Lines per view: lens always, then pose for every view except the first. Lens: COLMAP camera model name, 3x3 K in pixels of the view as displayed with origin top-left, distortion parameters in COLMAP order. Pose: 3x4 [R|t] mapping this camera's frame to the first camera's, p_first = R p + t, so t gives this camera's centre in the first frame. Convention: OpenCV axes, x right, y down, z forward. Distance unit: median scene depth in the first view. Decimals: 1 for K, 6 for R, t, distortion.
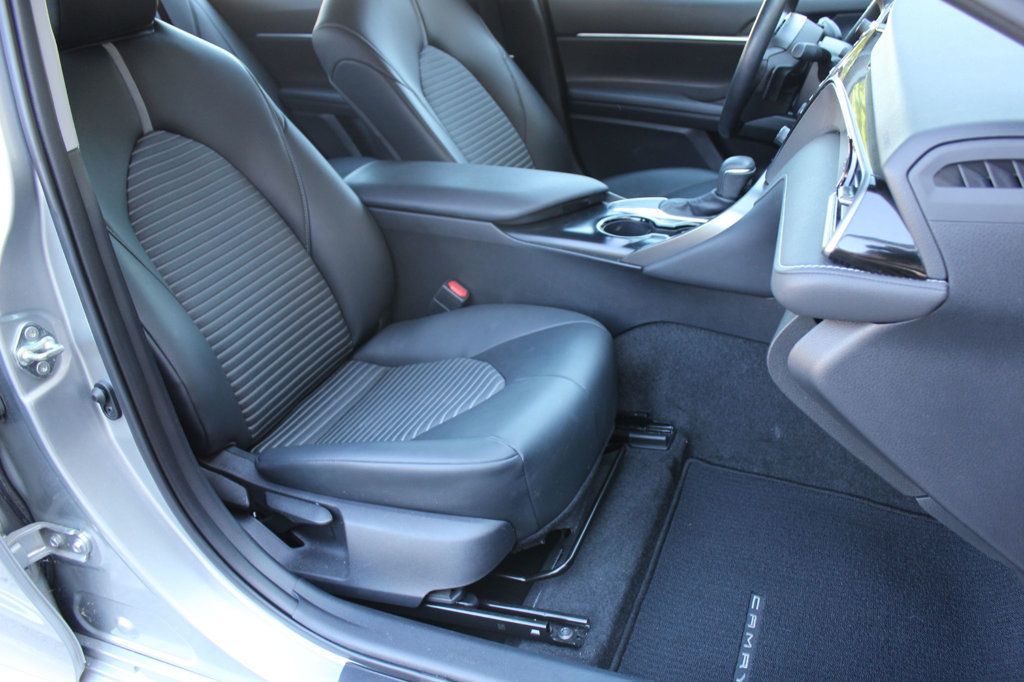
lens RADIAL K [[869.5, 0, 512.0], [0, 869.5, 341.0], [0, 0, 1]] dist [-0.190014, 0.199222]
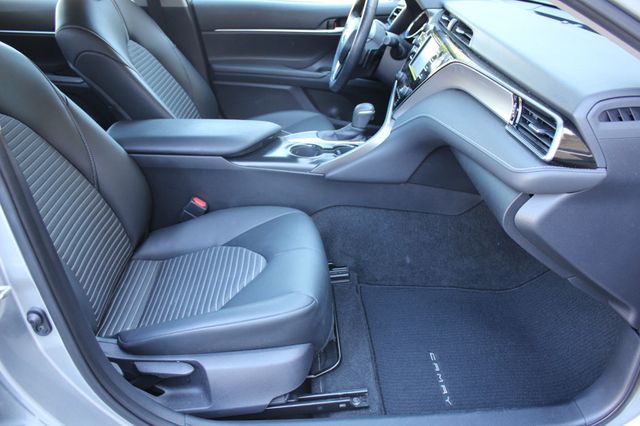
lens RADIAL K [[543.5, 0, 320.0], [0, 543.5, 213.0], [0, 0, 1]] dist [-0.190014, 0.199222]
pose [[0.900276, -0.135967, 0.413540, -0.286346], [0.136261, 0.990250, 0.028942, -0.042847], [-0.413443, 0.030294, 0.910026, 0.063264]]
